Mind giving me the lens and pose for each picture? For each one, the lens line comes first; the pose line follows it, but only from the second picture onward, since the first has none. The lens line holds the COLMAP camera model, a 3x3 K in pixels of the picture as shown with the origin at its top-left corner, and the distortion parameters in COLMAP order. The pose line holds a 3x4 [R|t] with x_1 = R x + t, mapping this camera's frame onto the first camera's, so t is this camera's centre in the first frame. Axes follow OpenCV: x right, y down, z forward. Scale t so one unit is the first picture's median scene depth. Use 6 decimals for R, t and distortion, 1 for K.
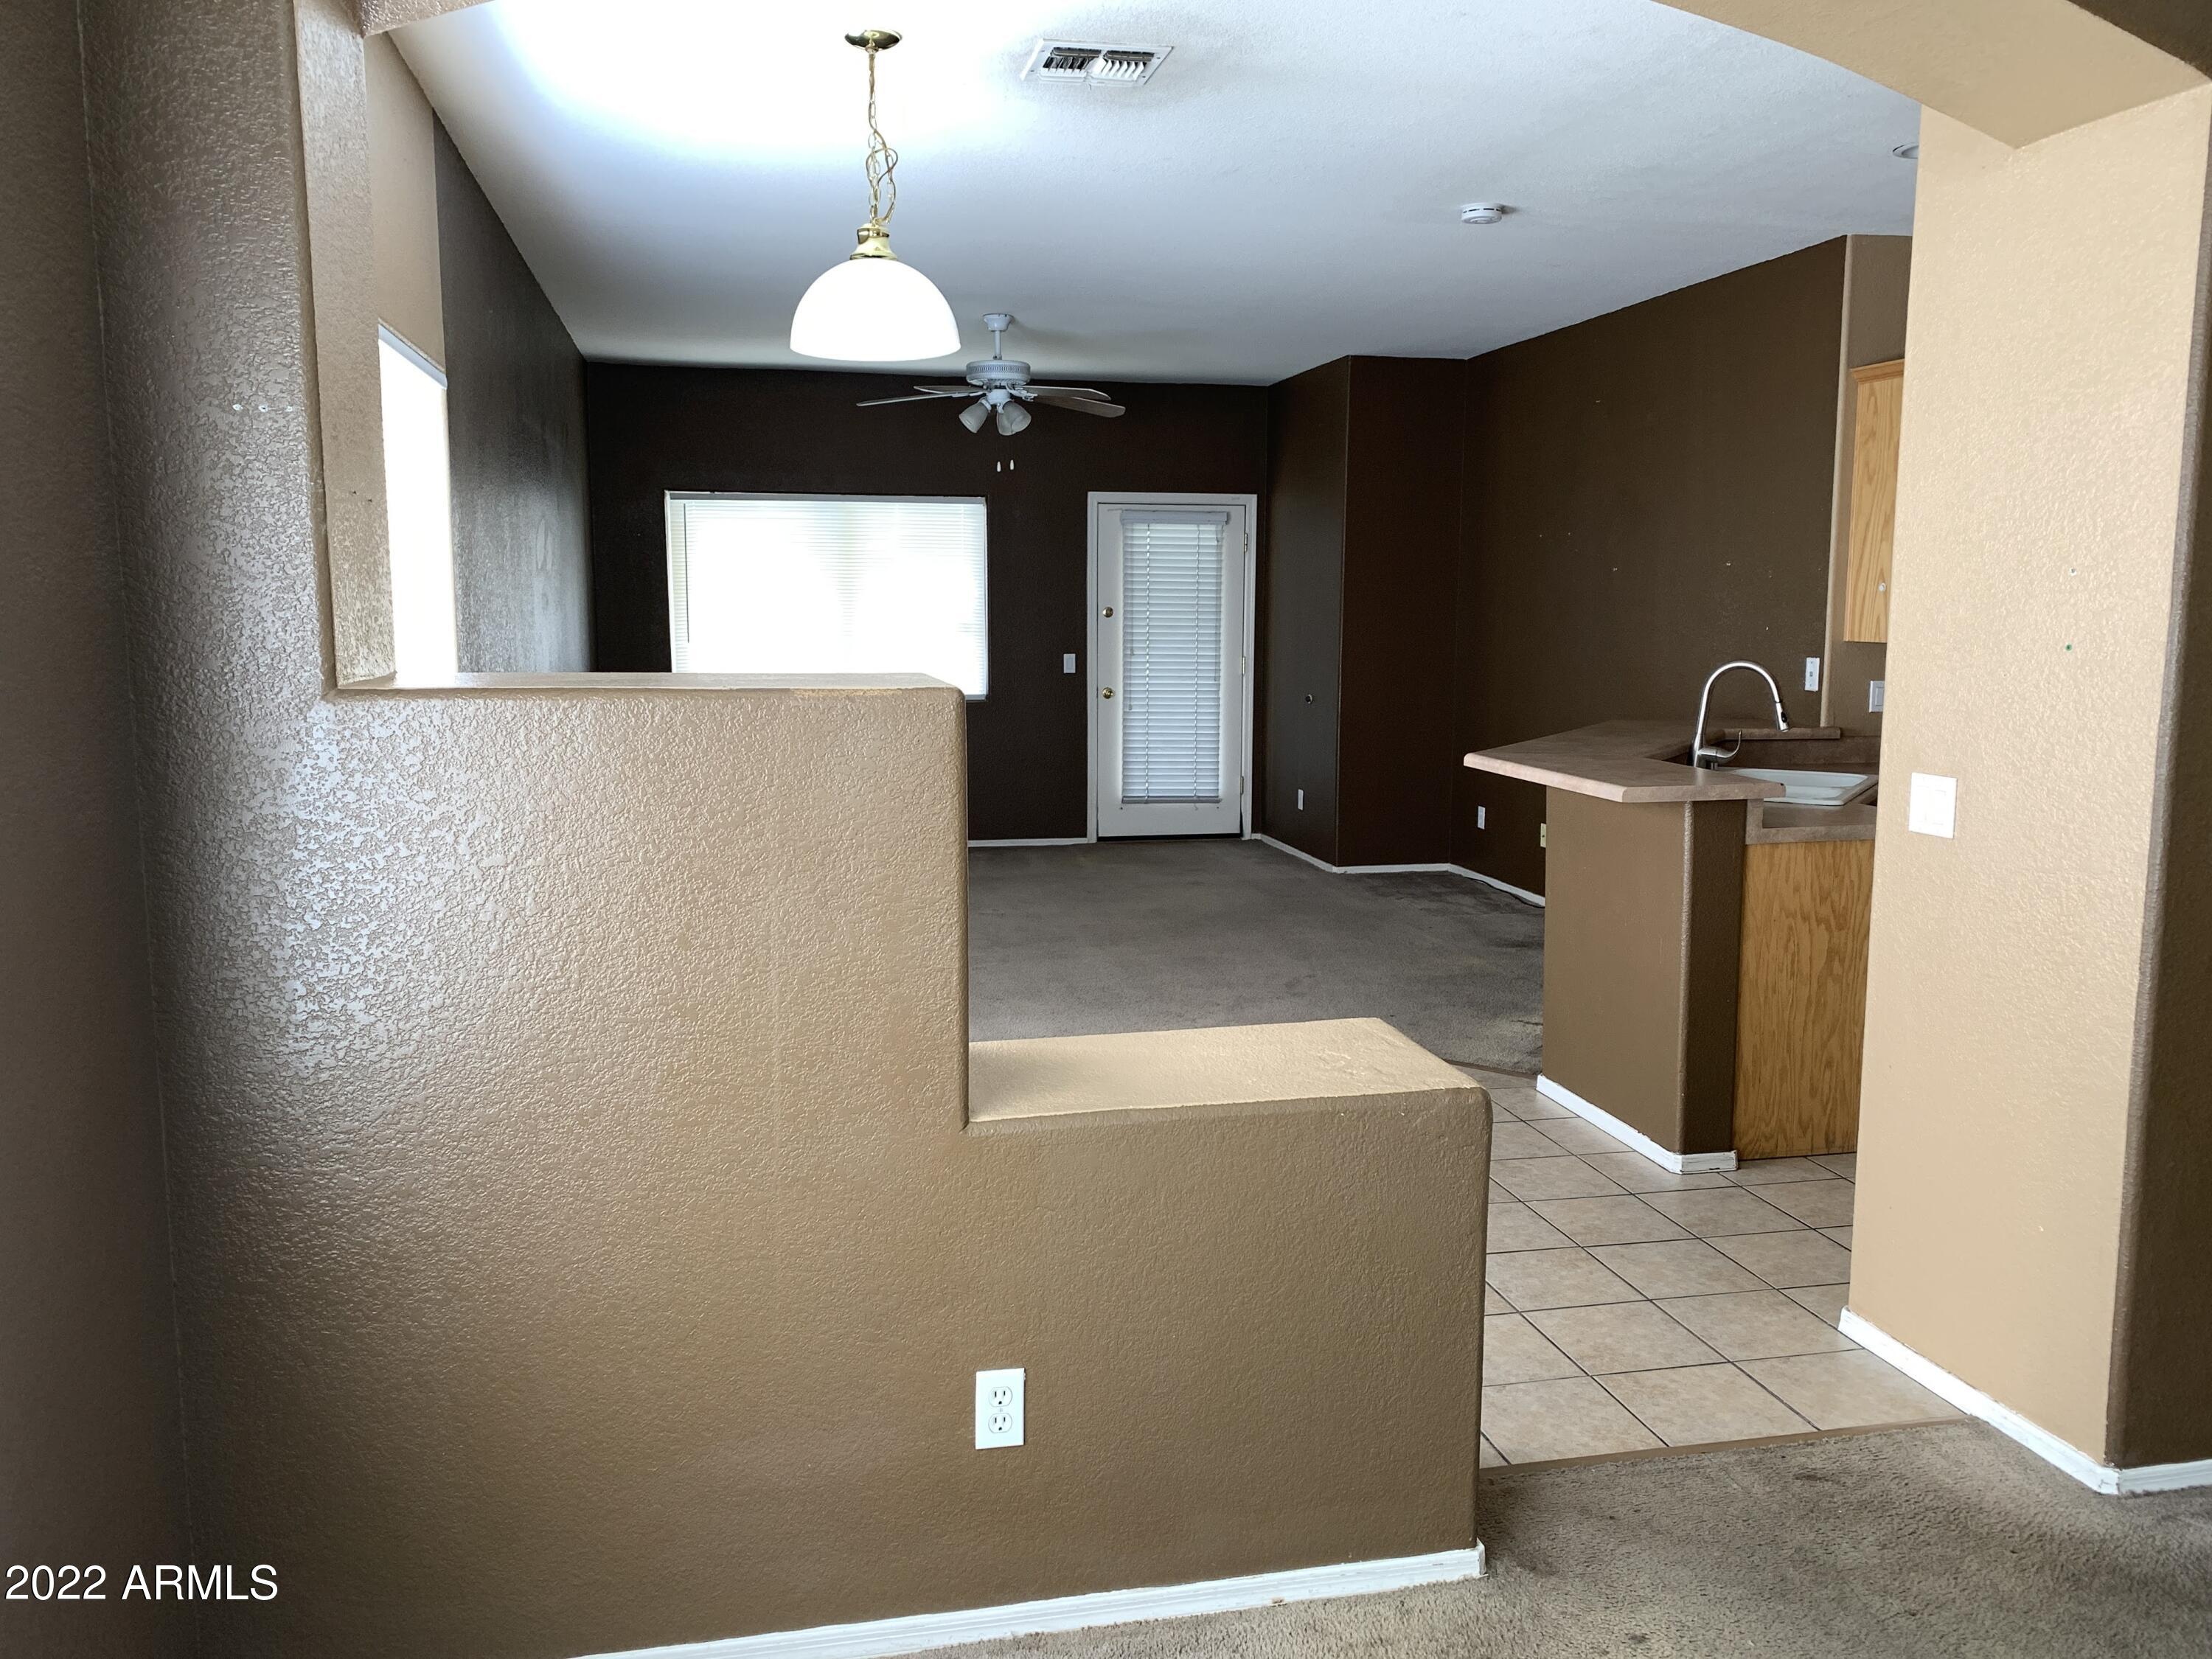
lens RADIAL K [[1644.0, 0, 1106.0], [0, 1644.0, 829.5], [0, 0, 1]] dist [0.000613, -0.001848]
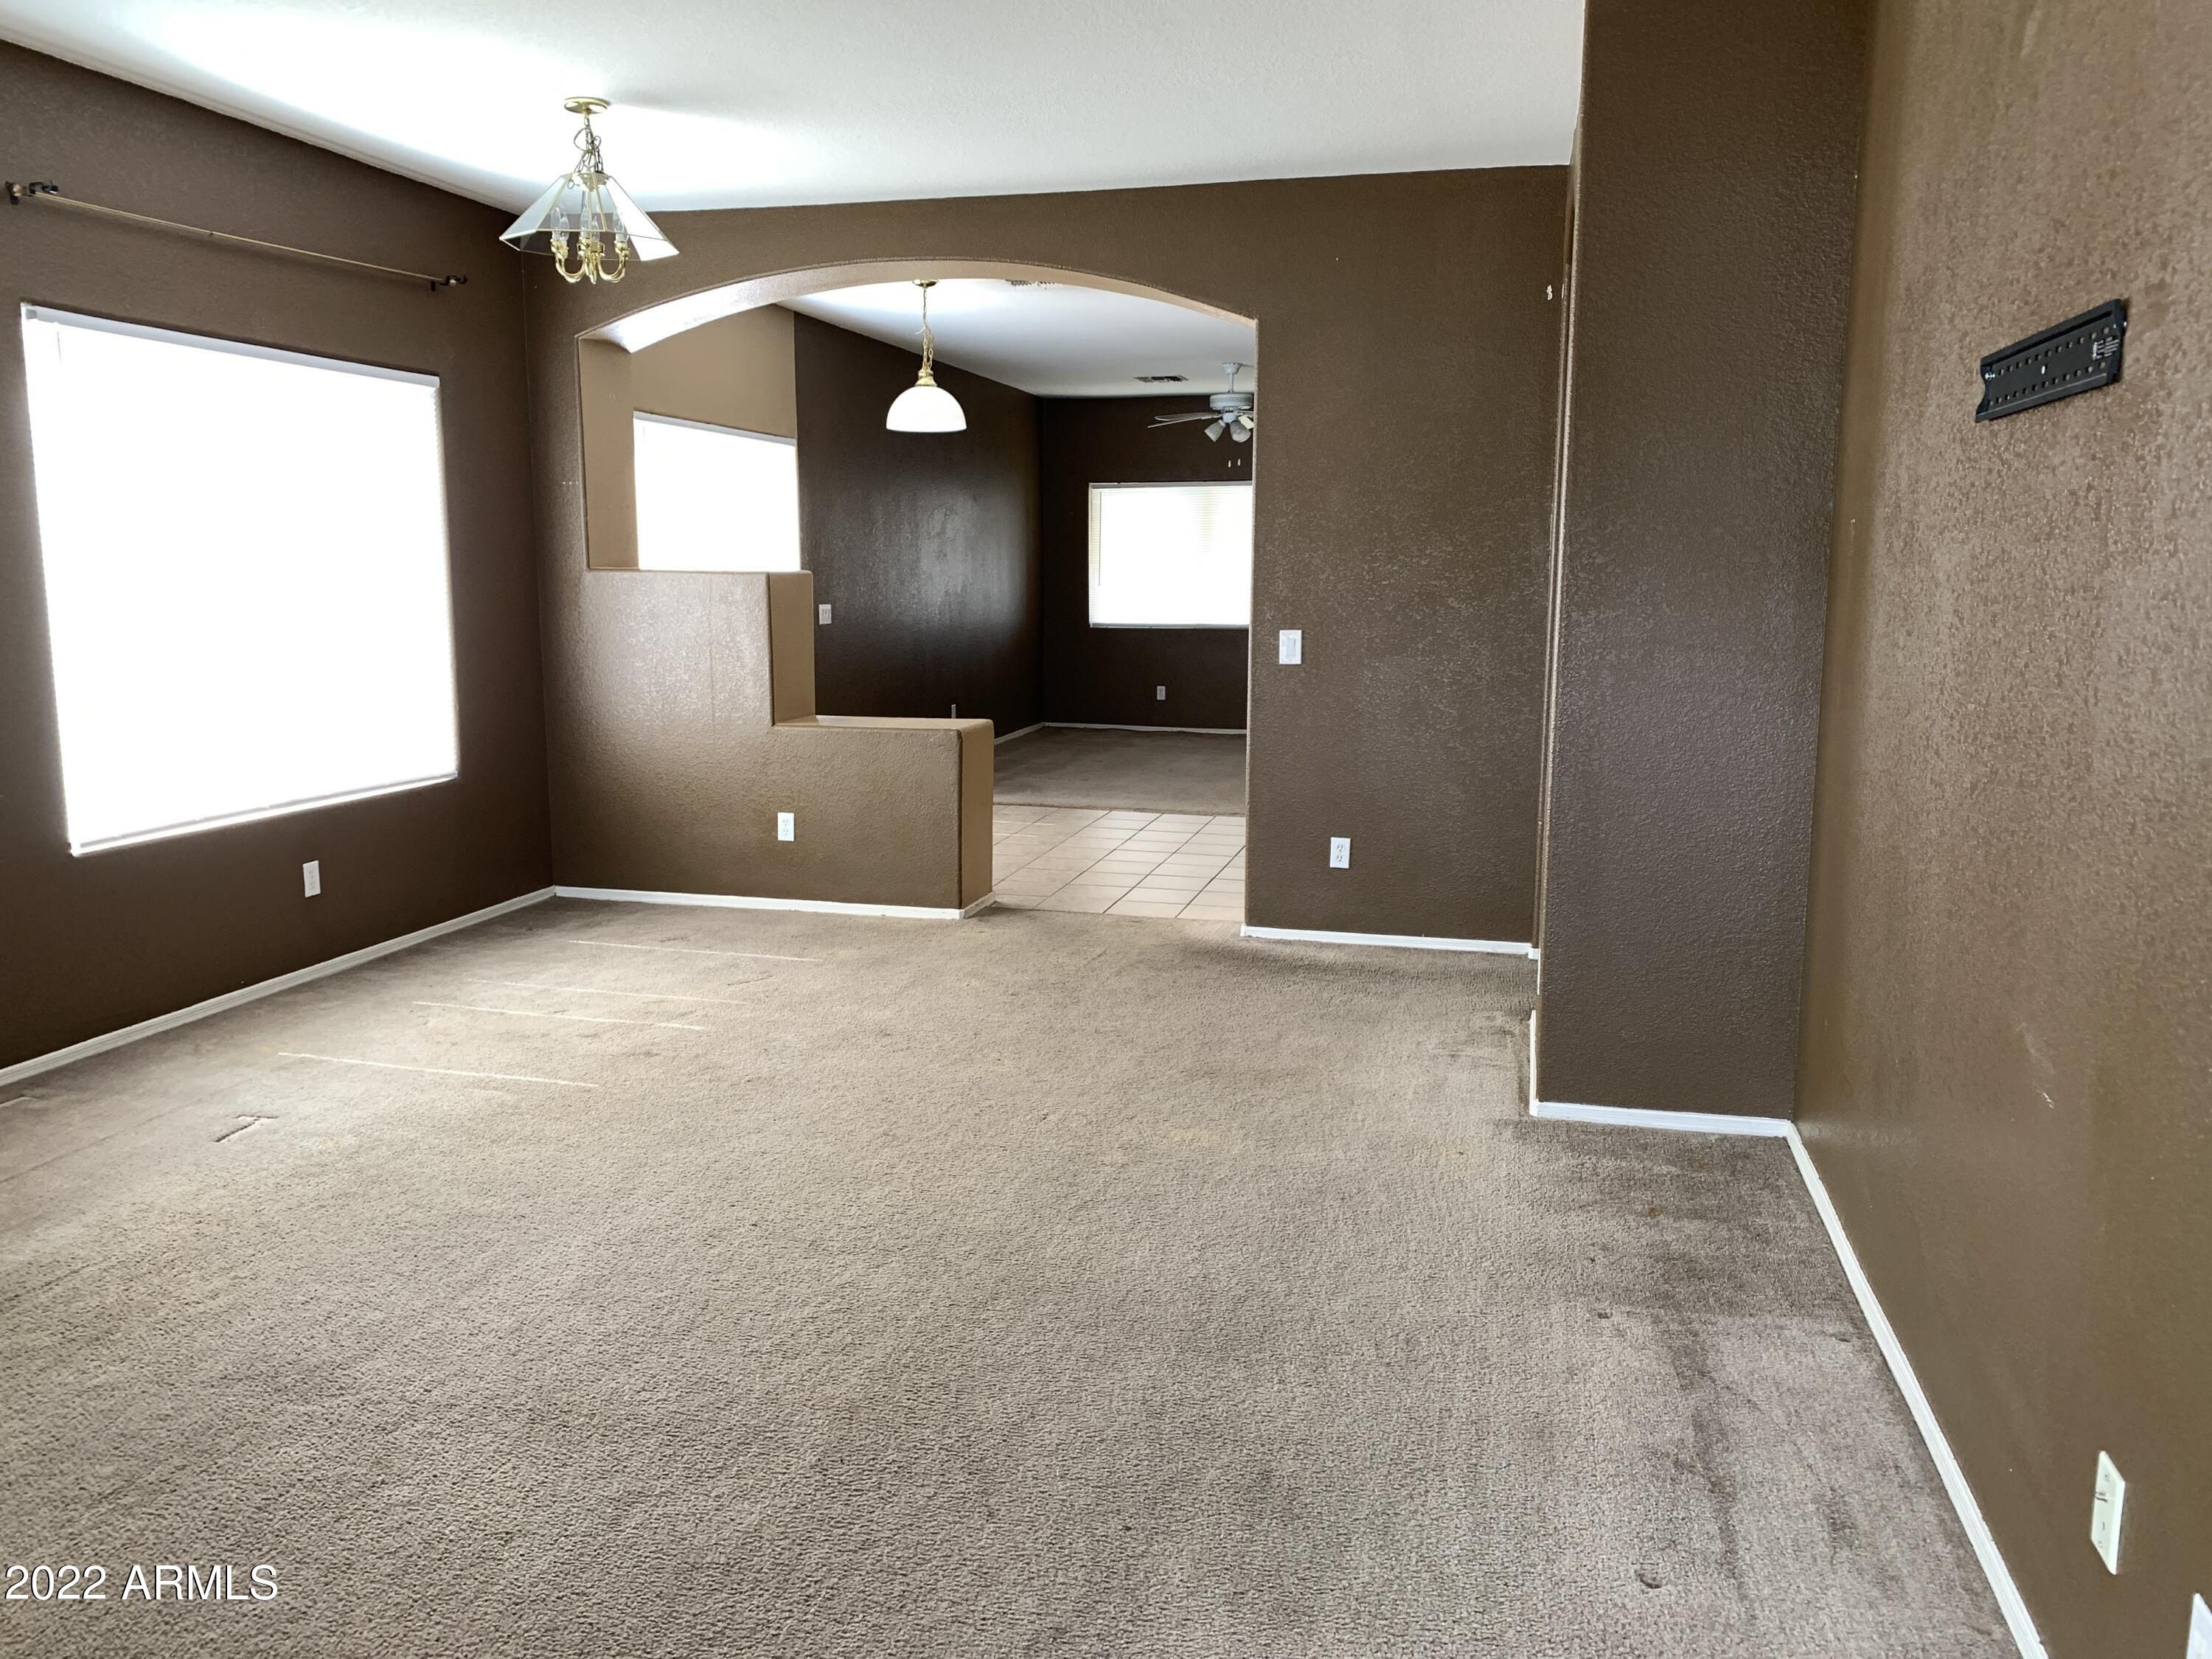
lens RADIAL K [[1714.9, 0, 1106.0], [0, 1714.9, 829.5], [0, 0, 1]] dist [0.003559, -0.005034]
pose [[0.881431, 0.065012, -0.467817, 0.598349], [-0.060760, 0.997859, 0.024193, 0.084525], [0.468388, 0.007100, 0.883494, -0.446237]]
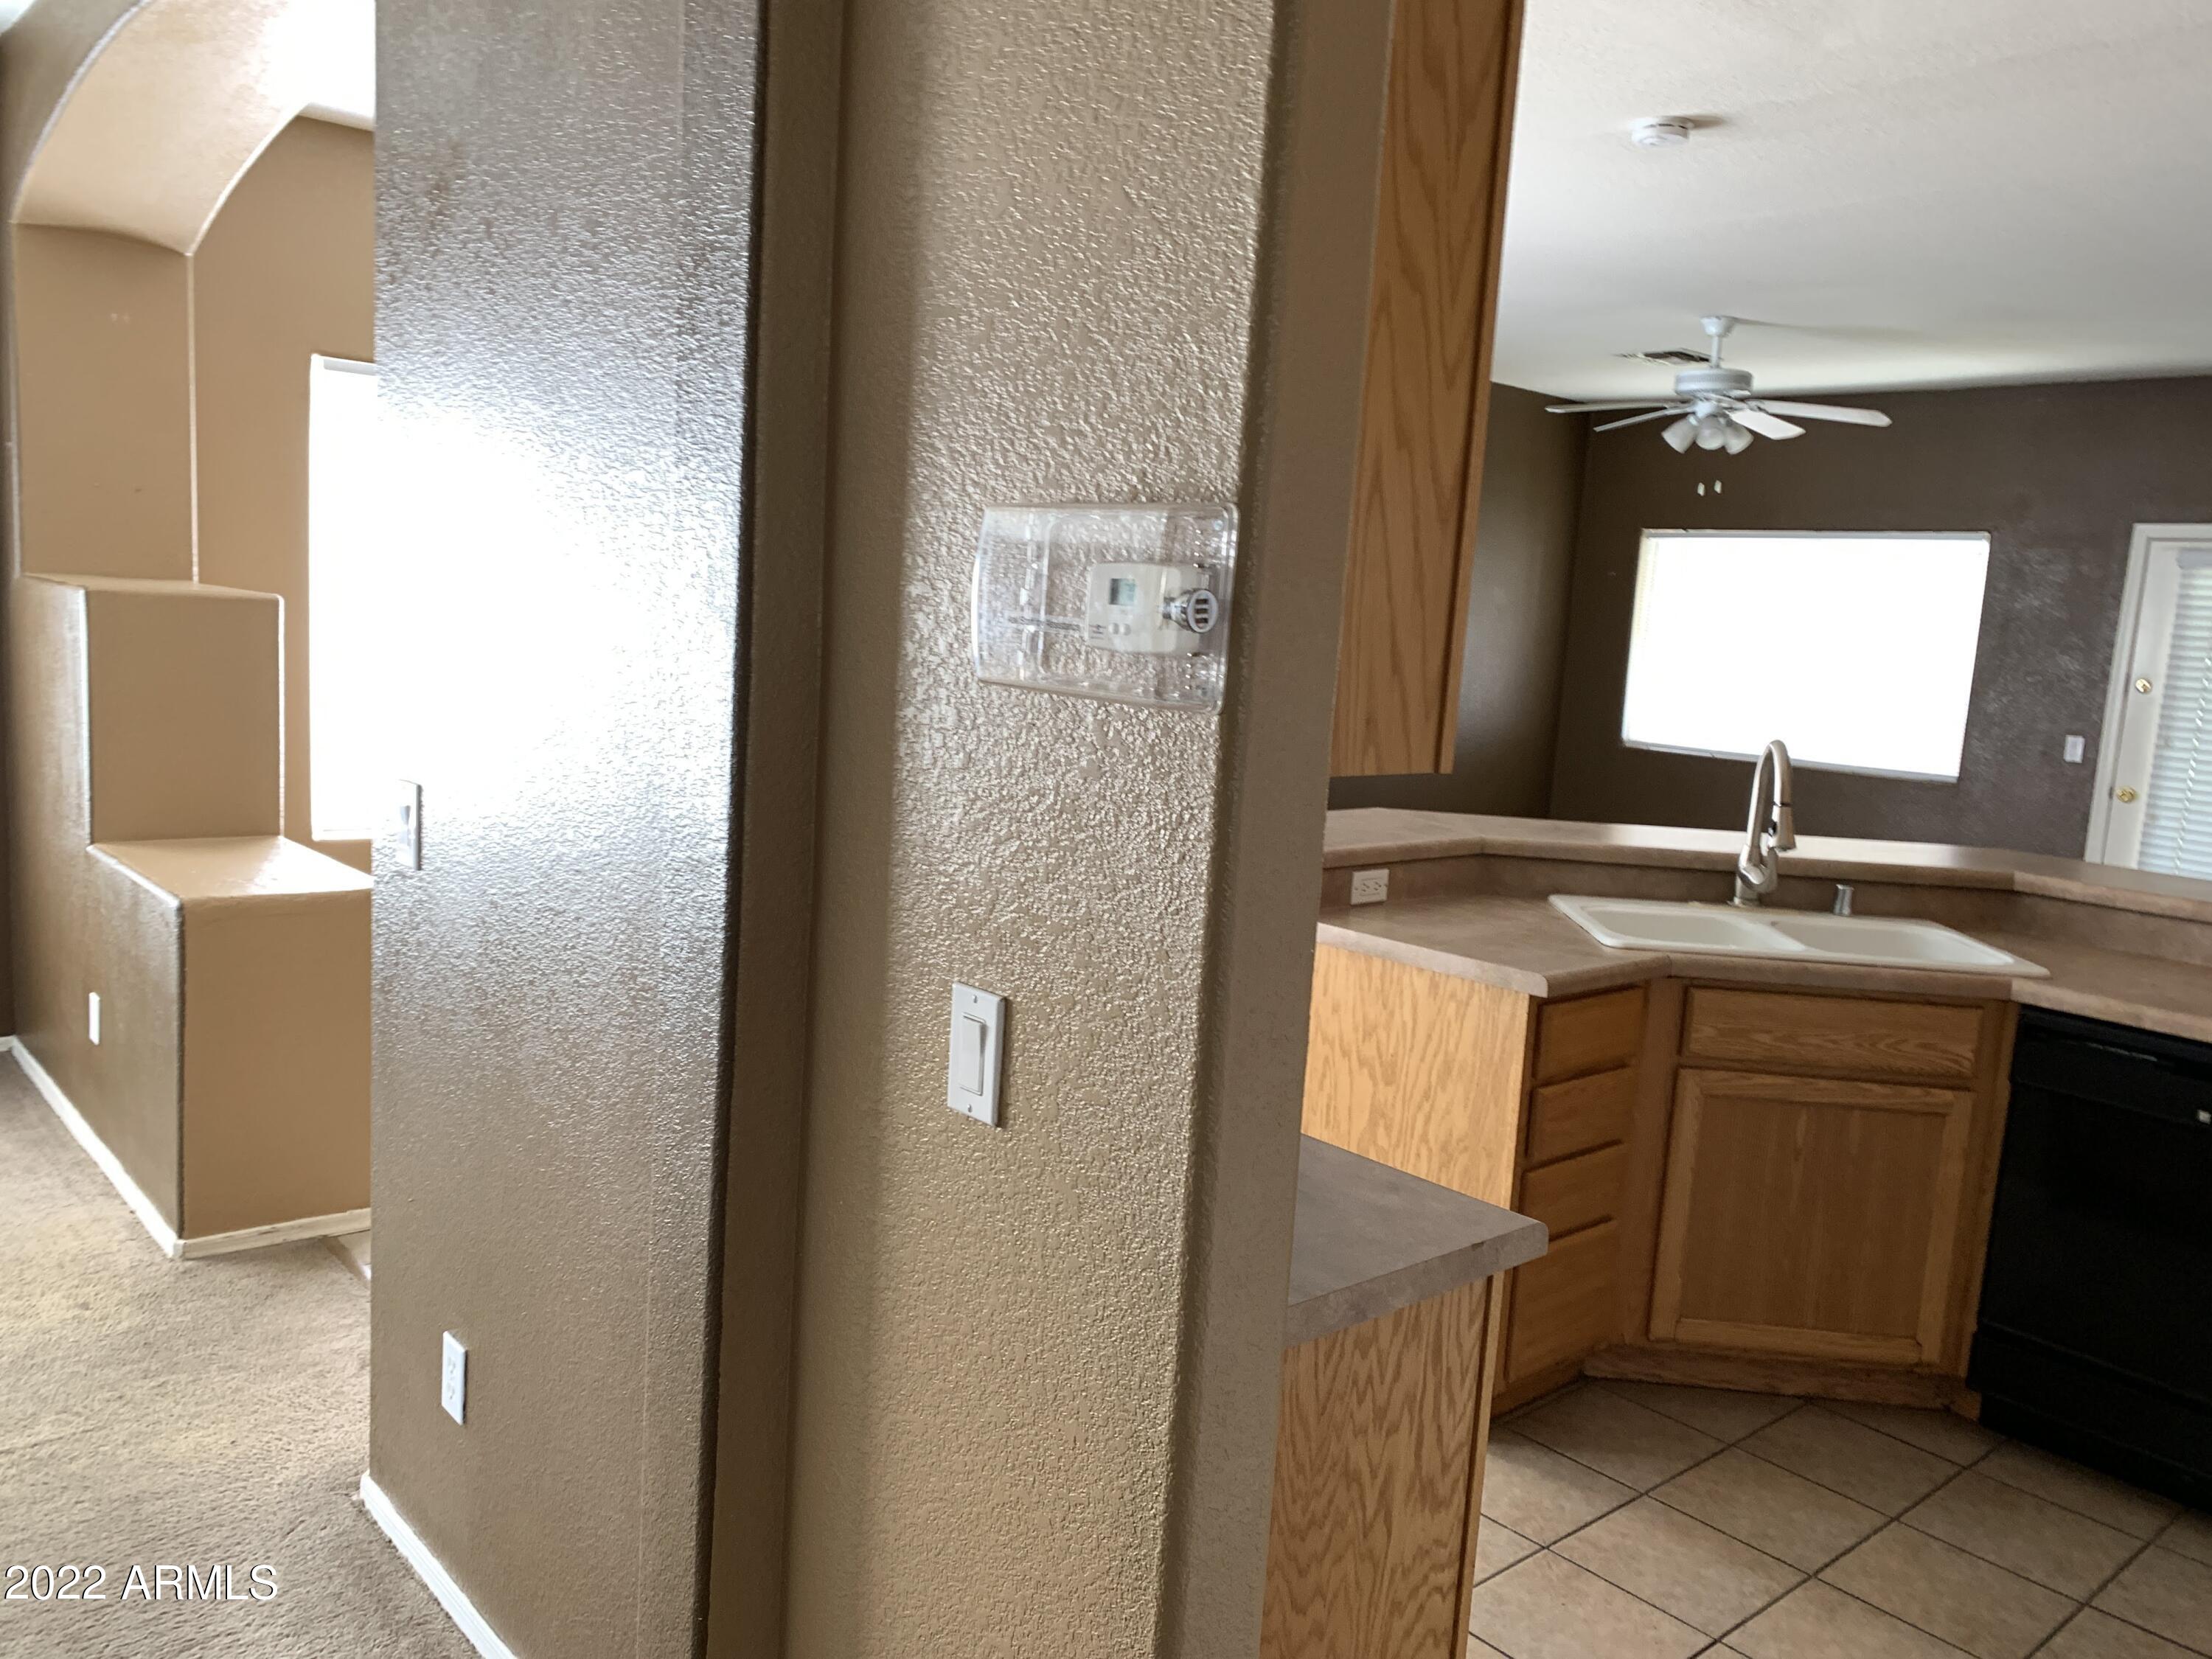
lens RADIAL K [[1714.9, 0, 1106.0], [0, 1714.9, 829.5], [0, 0, 1]] dist [0.003559, -0.005034]
pose [[0.477581, 0.142042, -0.867030, 0.606537], [-0.181383, 0.981526, 0.060889, -0.042245], [0.859661, 0.128185, 0.494522, 0.304287]]
